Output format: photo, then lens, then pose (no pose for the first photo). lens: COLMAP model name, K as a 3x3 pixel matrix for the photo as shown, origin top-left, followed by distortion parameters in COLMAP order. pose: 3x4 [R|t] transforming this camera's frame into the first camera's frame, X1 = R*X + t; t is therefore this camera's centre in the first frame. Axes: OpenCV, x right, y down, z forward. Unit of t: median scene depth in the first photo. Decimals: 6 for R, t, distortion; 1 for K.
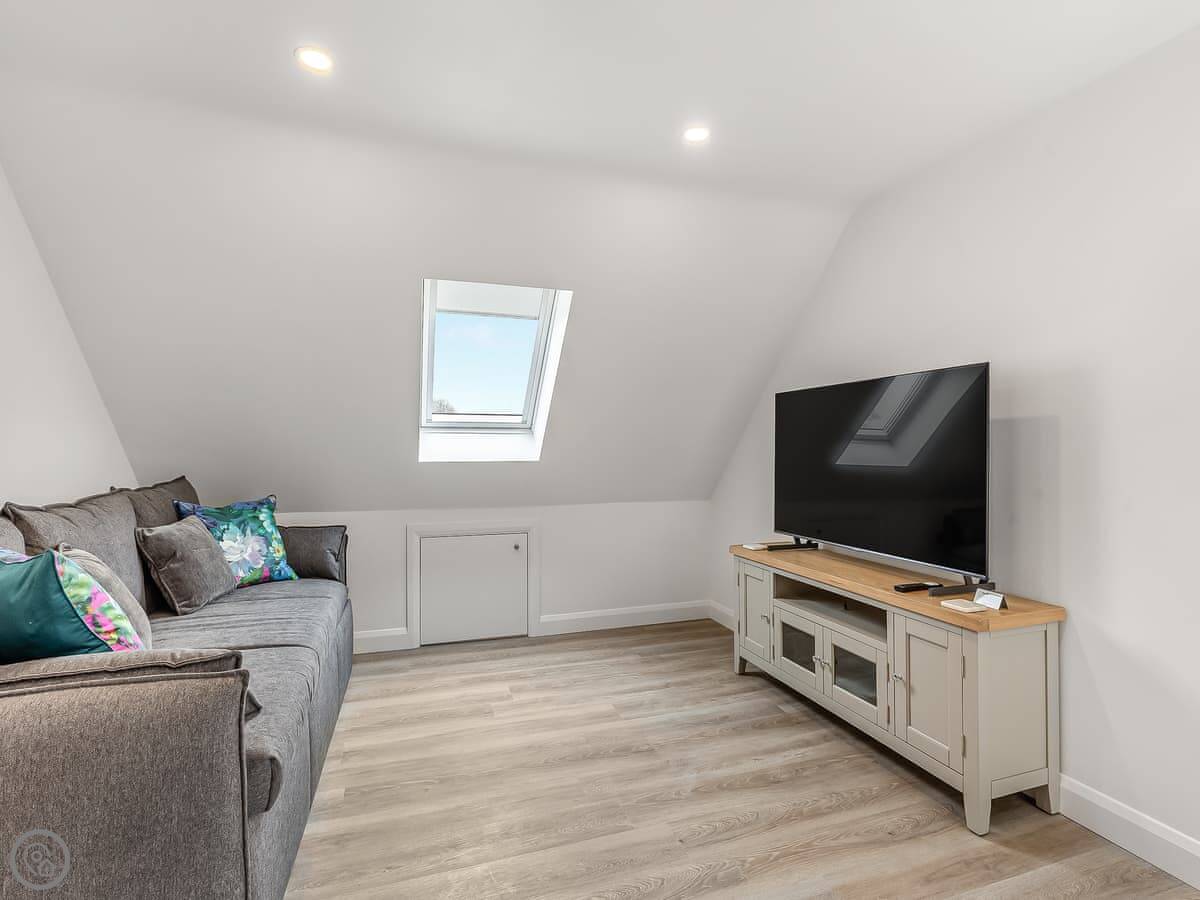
lens RADIAL K [[561.1, 0, 595.5], [0, 561.1, 448.1], [0, 0, 1]] dist [0.002558, 0.000244]
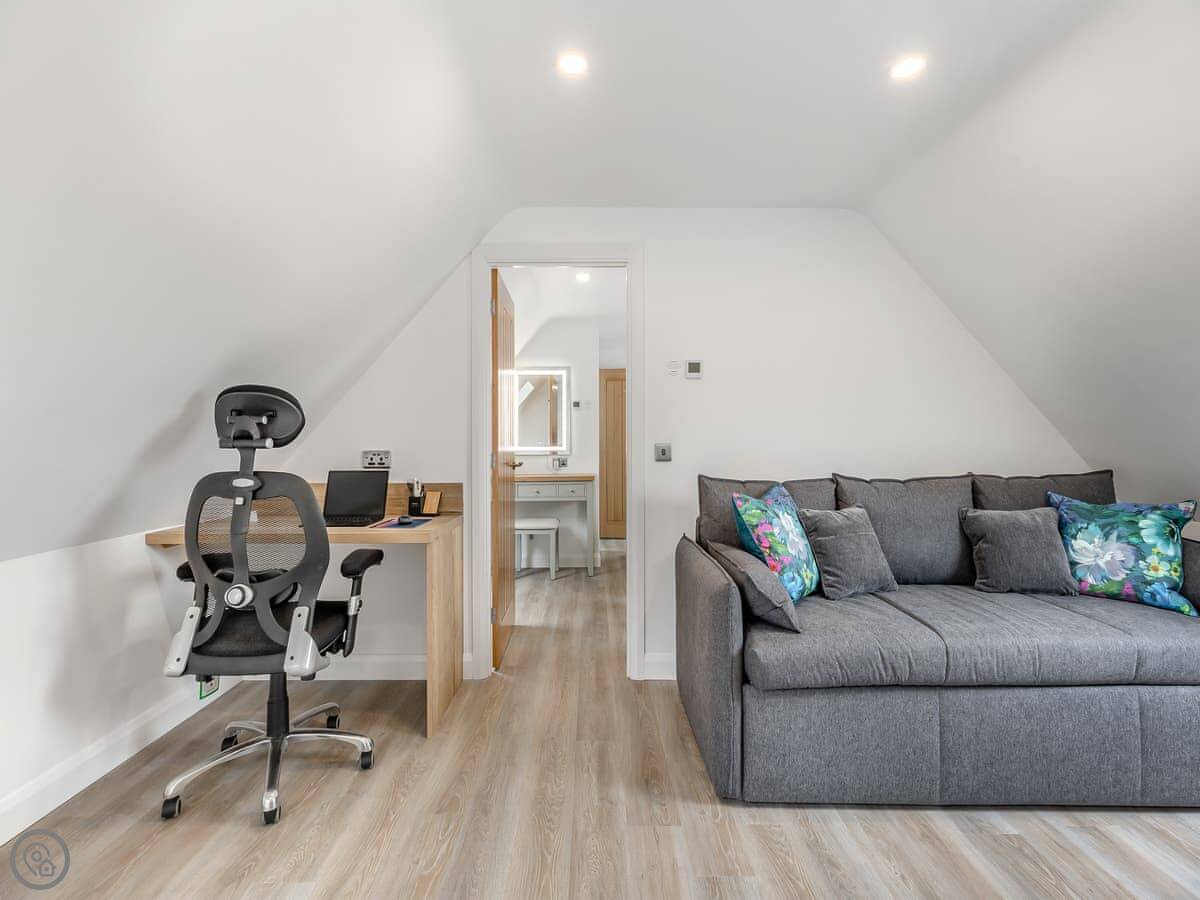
lens RADIAL K [[561.1, 0, 596.9], [0, 561.1, 448.5], [0, 0, 1]] dist [0.002558, 0.000244]
pose [[-0.313830, 0.008677, -0.949439, 0.454539], [0.001483, 0.999961, 0.008649, 0.004939], [0.949478, 0.001307, -0.313831, 0.521576]]
